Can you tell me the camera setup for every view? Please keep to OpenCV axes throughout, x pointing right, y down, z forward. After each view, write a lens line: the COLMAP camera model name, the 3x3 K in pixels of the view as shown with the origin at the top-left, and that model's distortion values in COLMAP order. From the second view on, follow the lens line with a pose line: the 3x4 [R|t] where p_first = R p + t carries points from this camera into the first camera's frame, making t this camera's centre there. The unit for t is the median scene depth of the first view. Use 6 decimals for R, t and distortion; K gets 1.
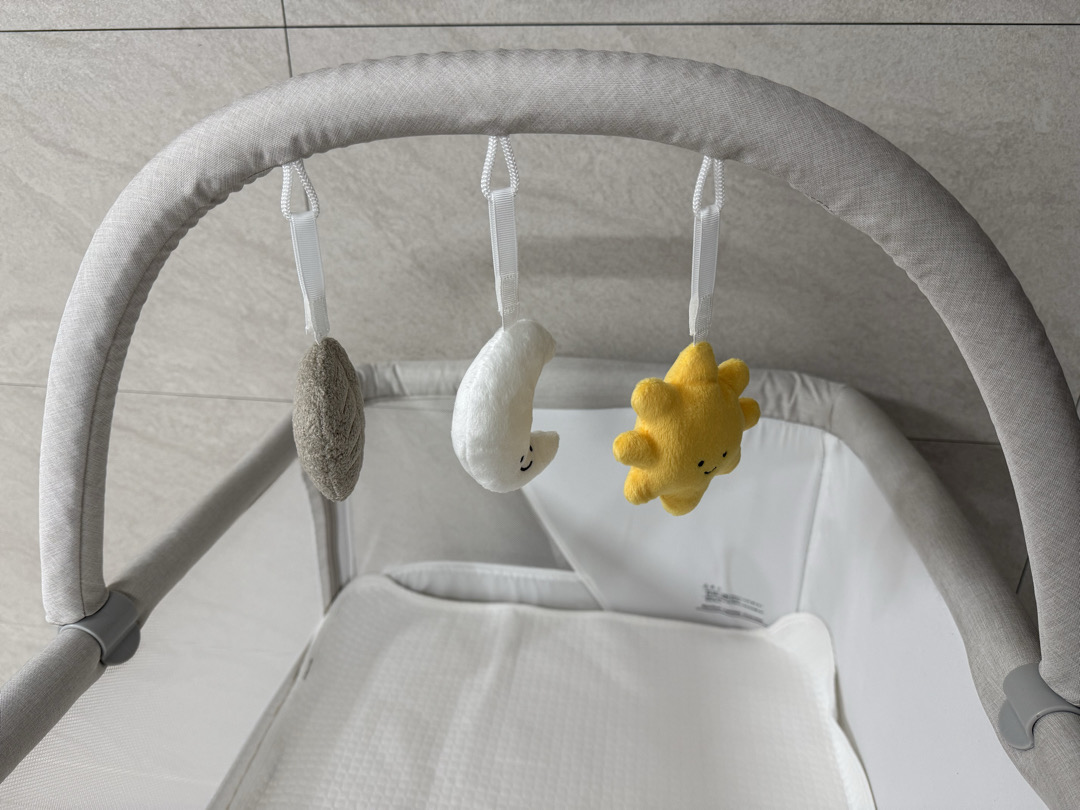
lens RADIAL K [[753.1, 0, 538.9], [0, 753.1, 403.2], [0, 0, 1]] dist [-0.010400, -0.009820]
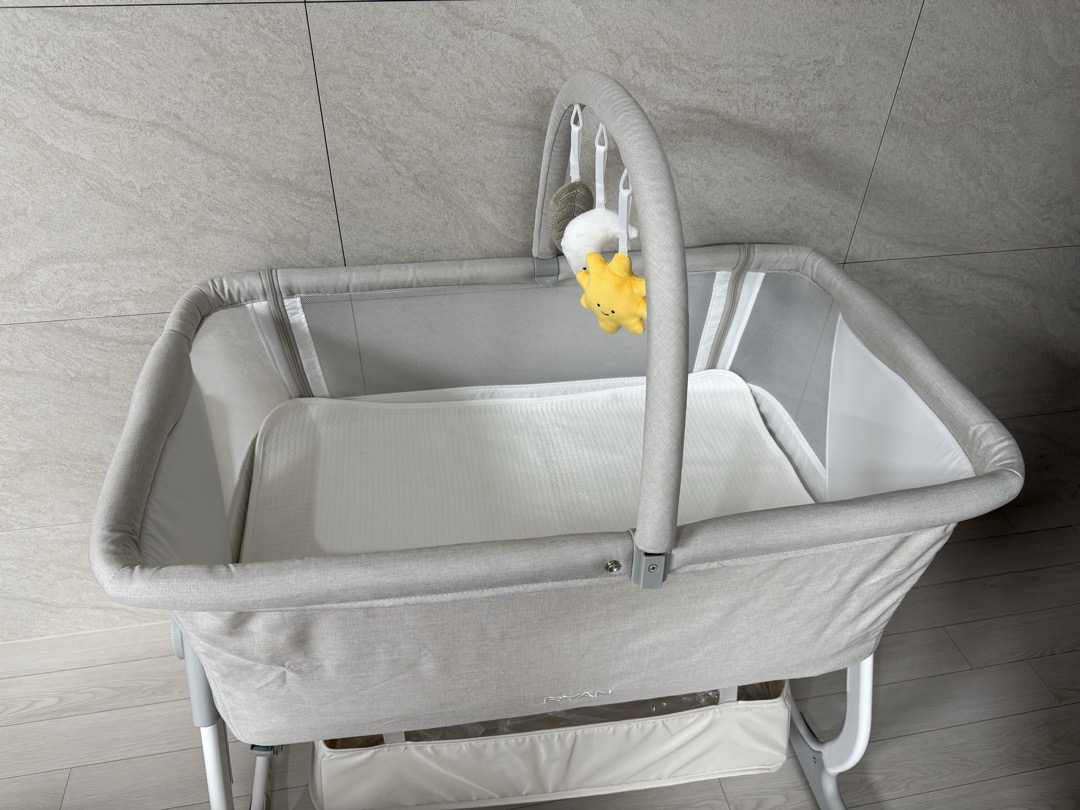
lens RADIAL K [[753.1, 0, 540.6], [0, 753.1, 406.9], [0, 0, 1]] dist [-0.010400, -0.009820]
pose [[0.947857, -0.179666, 0.263226, -0.381054], [0.107952, 0.958120, 0.265241, -0.144301], [-0.299856, -0.222995, 0.927556, -0.347478]]
